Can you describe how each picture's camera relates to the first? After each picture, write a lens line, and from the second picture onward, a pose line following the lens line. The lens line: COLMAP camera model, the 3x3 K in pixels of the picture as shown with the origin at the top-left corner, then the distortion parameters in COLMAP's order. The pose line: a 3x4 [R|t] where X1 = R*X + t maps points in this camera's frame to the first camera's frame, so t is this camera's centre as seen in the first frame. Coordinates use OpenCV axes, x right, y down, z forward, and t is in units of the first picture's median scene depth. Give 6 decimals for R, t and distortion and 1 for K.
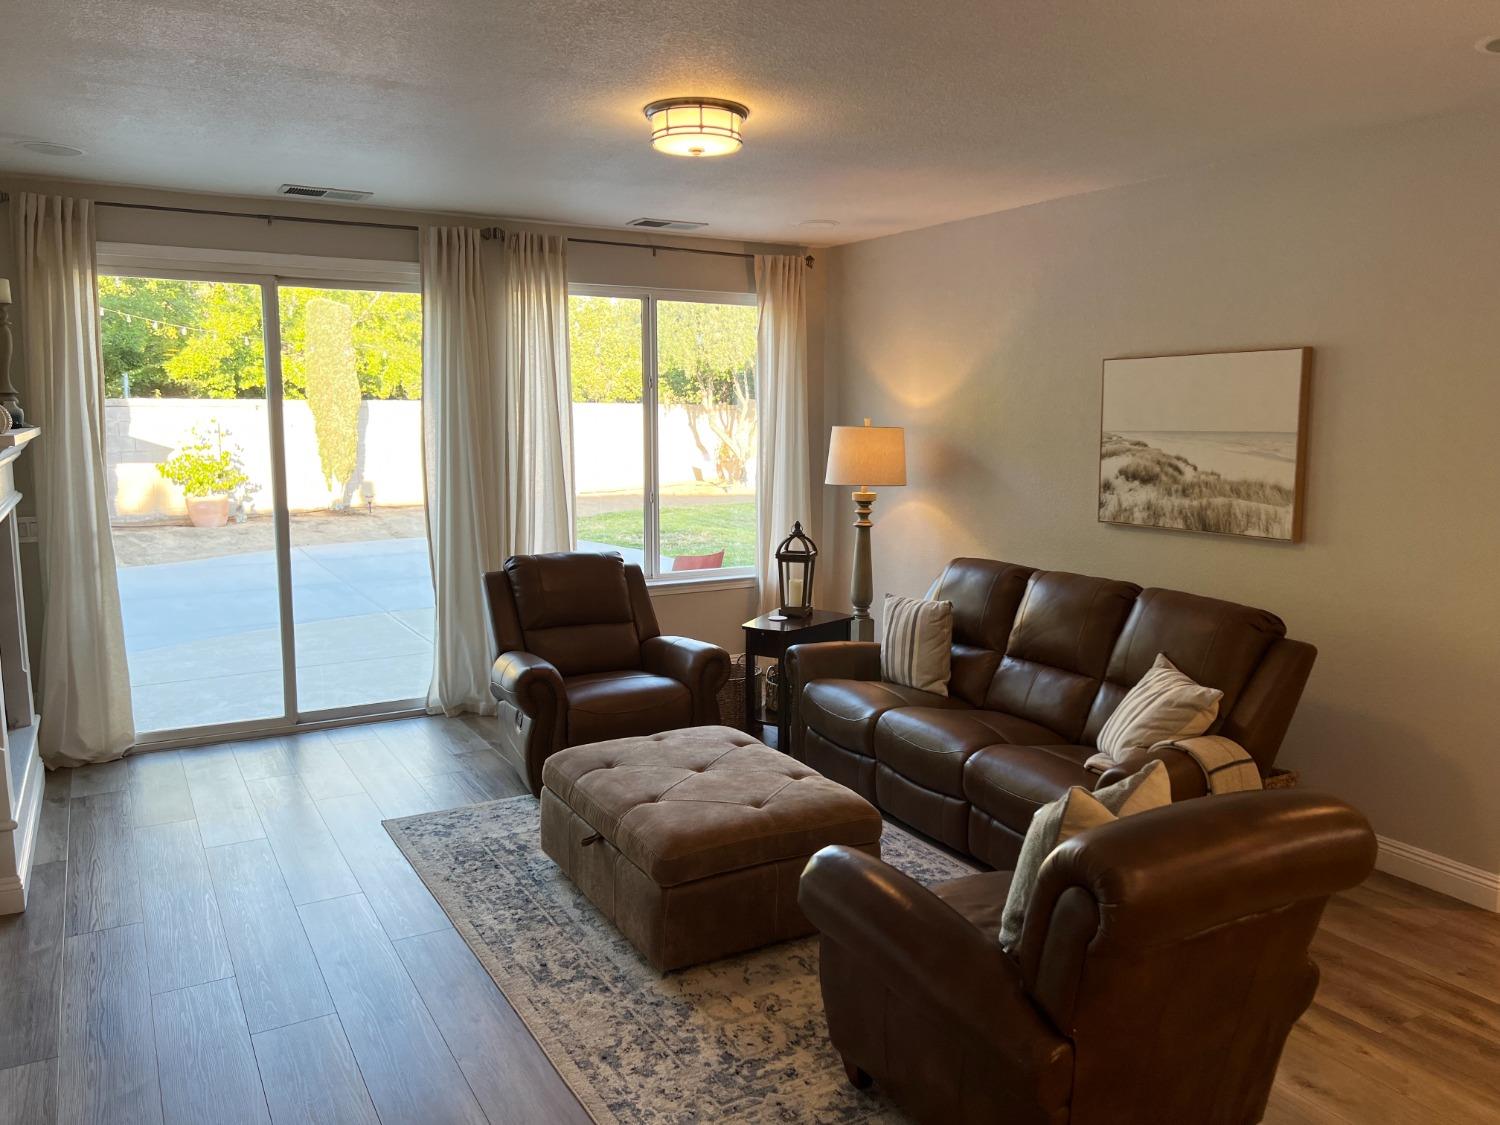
lens RADIAL K [[1131.9, 0, 752.6], [0, 1131.9, 571.8], [0, 0, 1]] dist [0.096529, -0.122267]
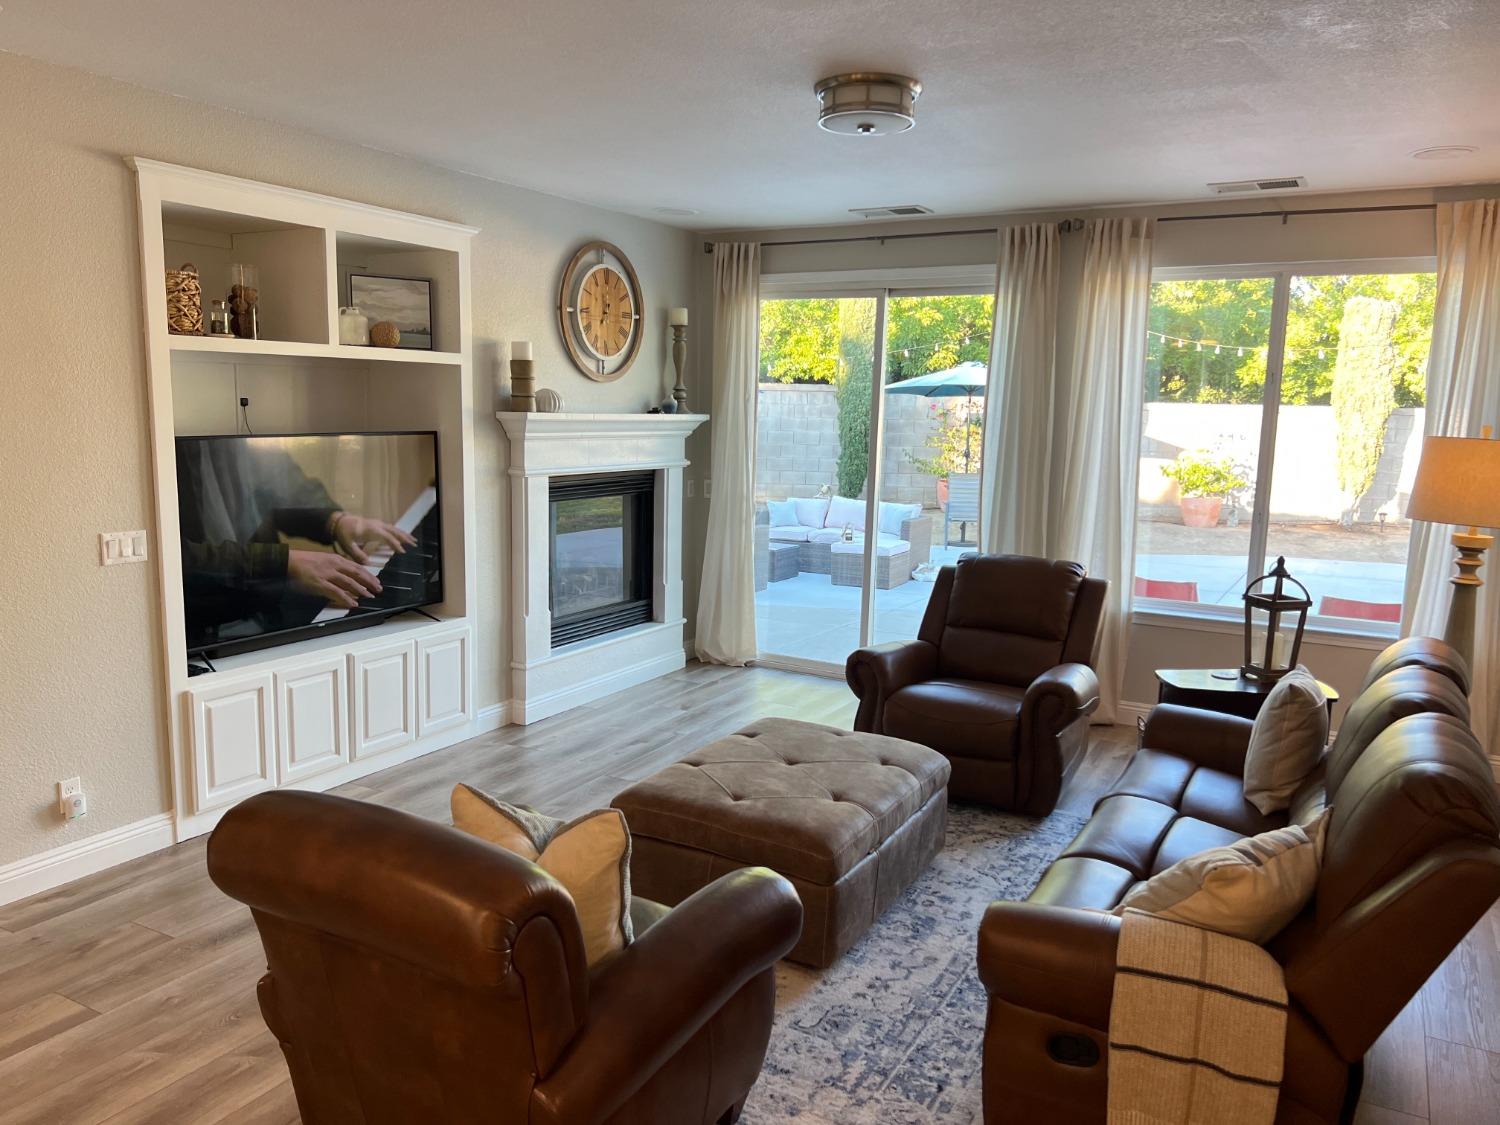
lens RADIAL K [[1131.9, 0, 752.6], [0, 1131.9, 571.8], [0, 0, 1]] dist [0.096529, -0.122267]
pose [[0.513969, 0.138524, -0.846550, 0.506209], [-0.146732, 0.986527, 0.072343, -0.038012], [0.845166, 0.087034, 0.527370, 0.295383]]
